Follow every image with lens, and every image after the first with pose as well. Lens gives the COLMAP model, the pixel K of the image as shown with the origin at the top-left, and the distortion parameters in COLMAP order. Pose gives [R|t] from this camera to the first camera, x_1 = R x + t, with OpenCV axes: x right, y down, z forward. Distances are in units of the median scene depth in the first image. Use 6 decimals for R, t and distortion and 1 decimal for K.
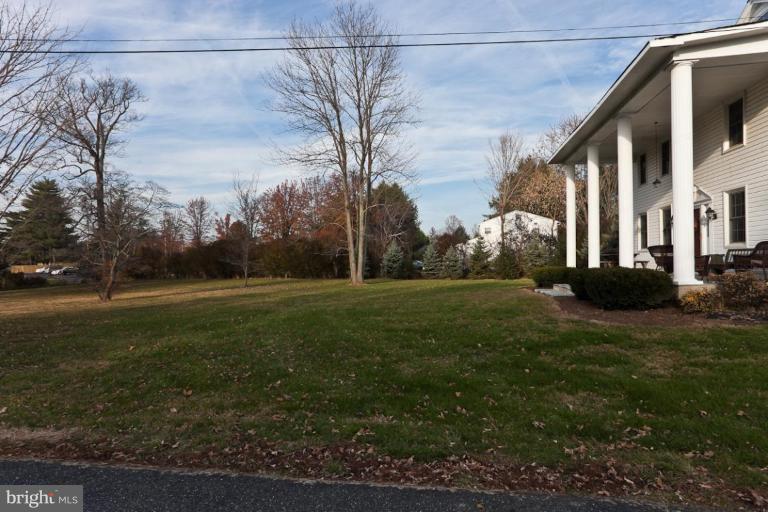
lens RADIAL K [[387.2, 0, 384.0], [0, 387.2, 256.0], [0, 0, 1]] dist [-0.001590, -0.000433]
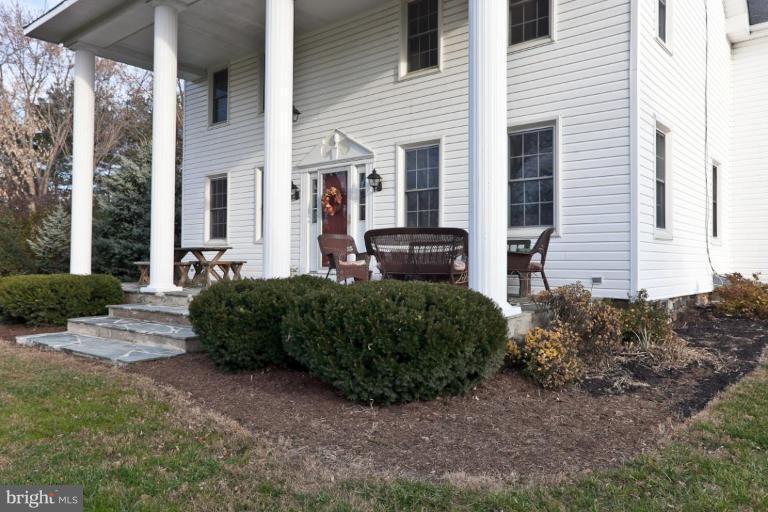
lens RADIAL K [[572.4, 0, 384.6], [0, 572.4, 244.3], [0, 0, 1]] dist [-0.037022, 0.078543]
pose [[0.484451, 0.033244, 0.874186, 0.112373], [-0.020660, 0.999434, -0.026557, 0.007288], [-0.874574, -0.005196, 0.484864, 0.577467]]
